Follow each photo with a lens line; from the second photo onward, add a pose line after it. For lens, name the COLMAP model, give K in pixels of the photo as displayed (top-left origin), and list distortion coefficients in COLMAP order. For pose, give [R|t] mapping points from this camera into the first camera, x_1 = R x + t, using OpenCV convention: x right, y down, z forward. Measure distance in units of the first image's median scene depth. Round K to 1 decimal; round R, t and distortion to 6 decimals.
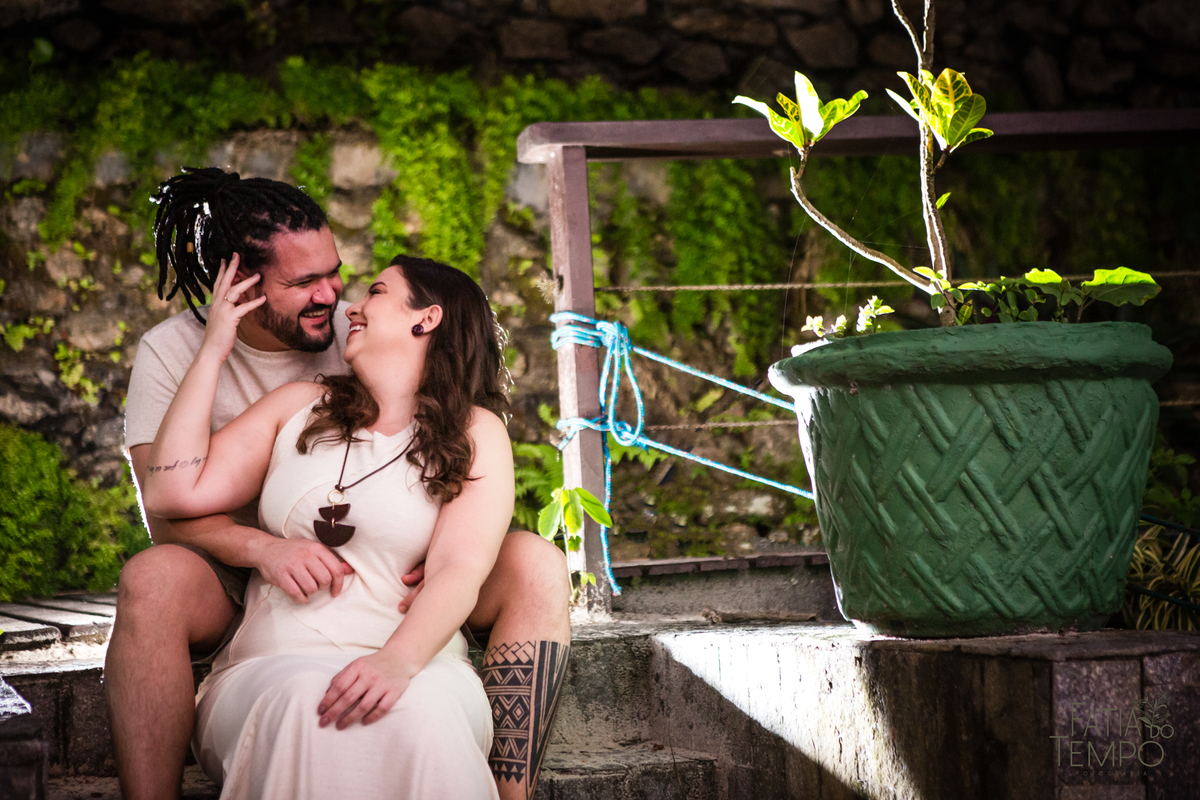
lens RADIAL K [[2340.5, 0, 599.8], [0, 2340.5, 399.2], [0, 0, 1]] dist [0.290711, 0.000000]
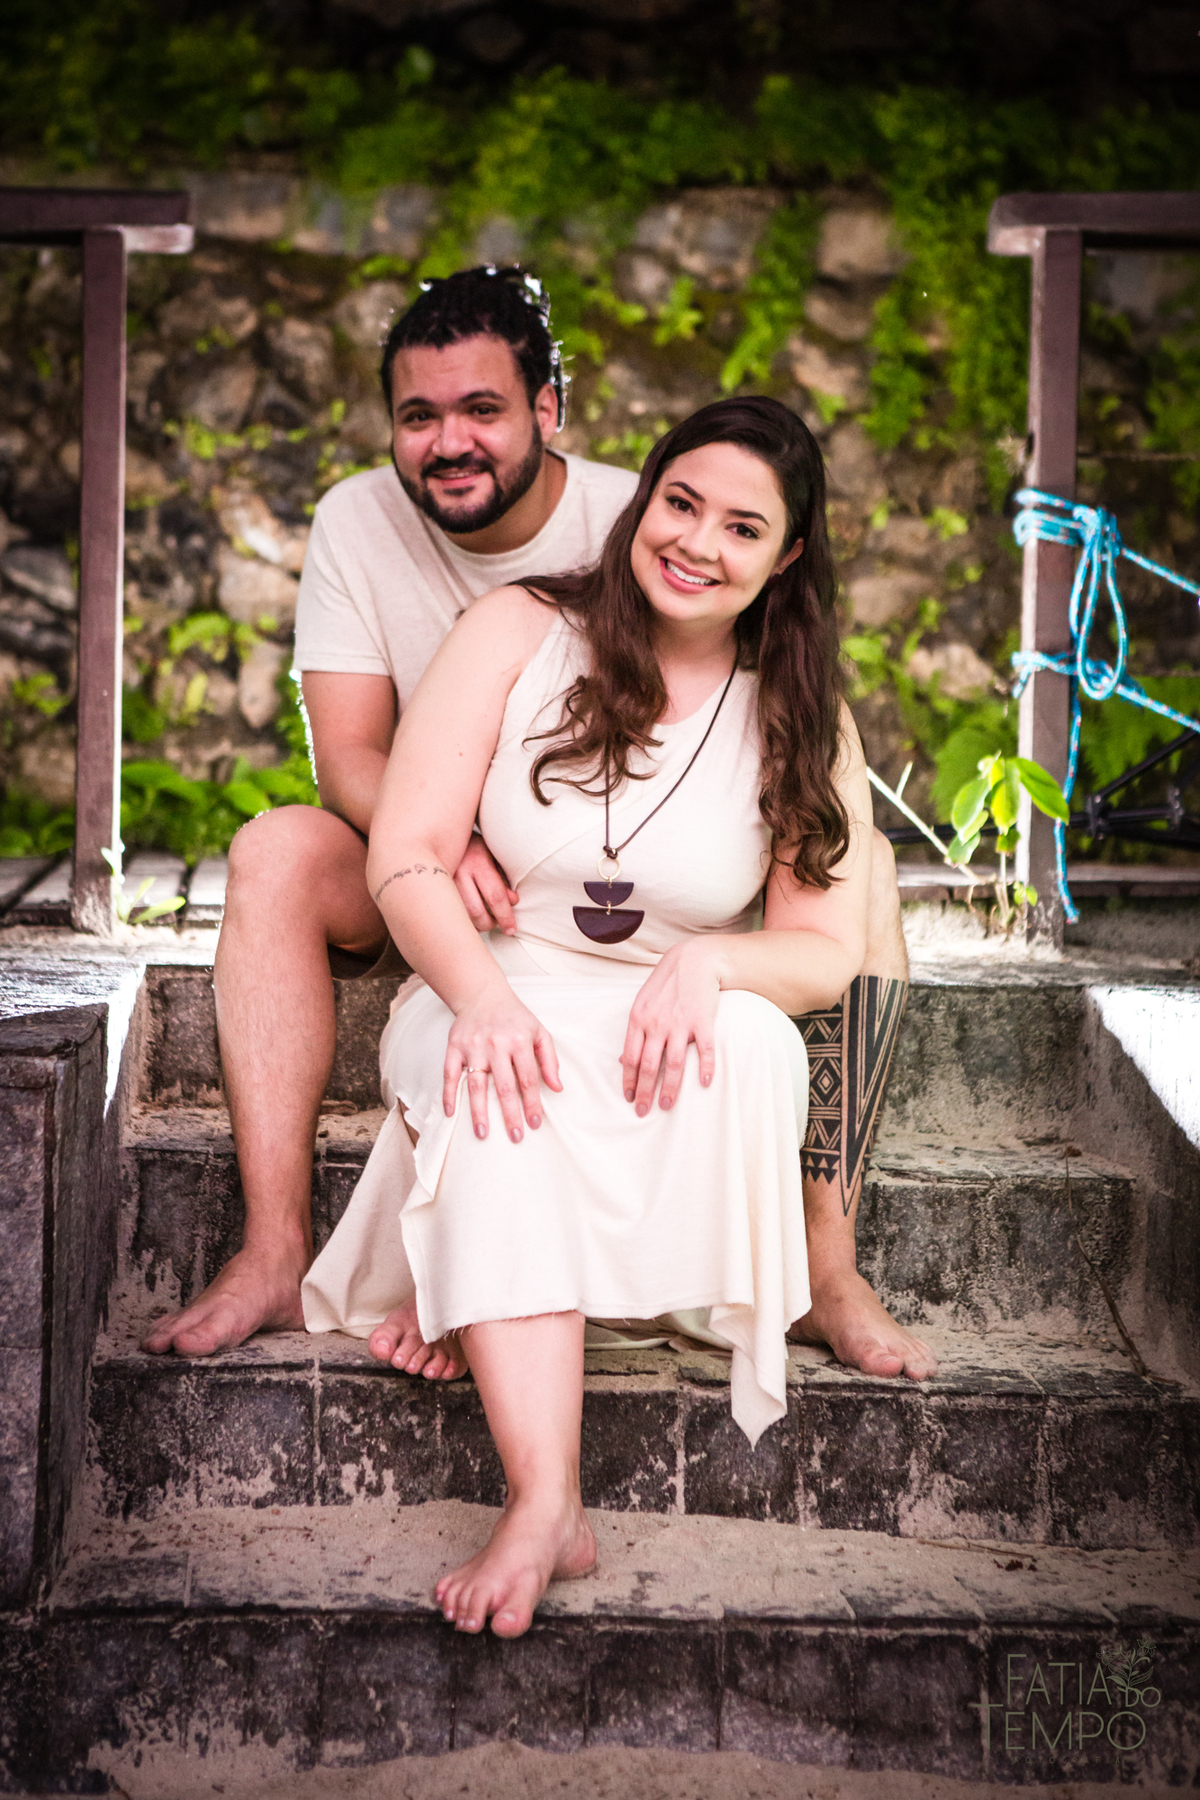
lens RADIAL K [[3510.8, 0, 598.6], [0, 3510.8, 900.2], [0, 0, 1]] dist [0.290711, 0.000000]
pose [[0.964553, 0.077366, -0.252294, 0.128005], [-0.053852, 0.993647, 0.098819, -0.014249], [0.258336, -0.081730, 0.962592, 0.001723]]
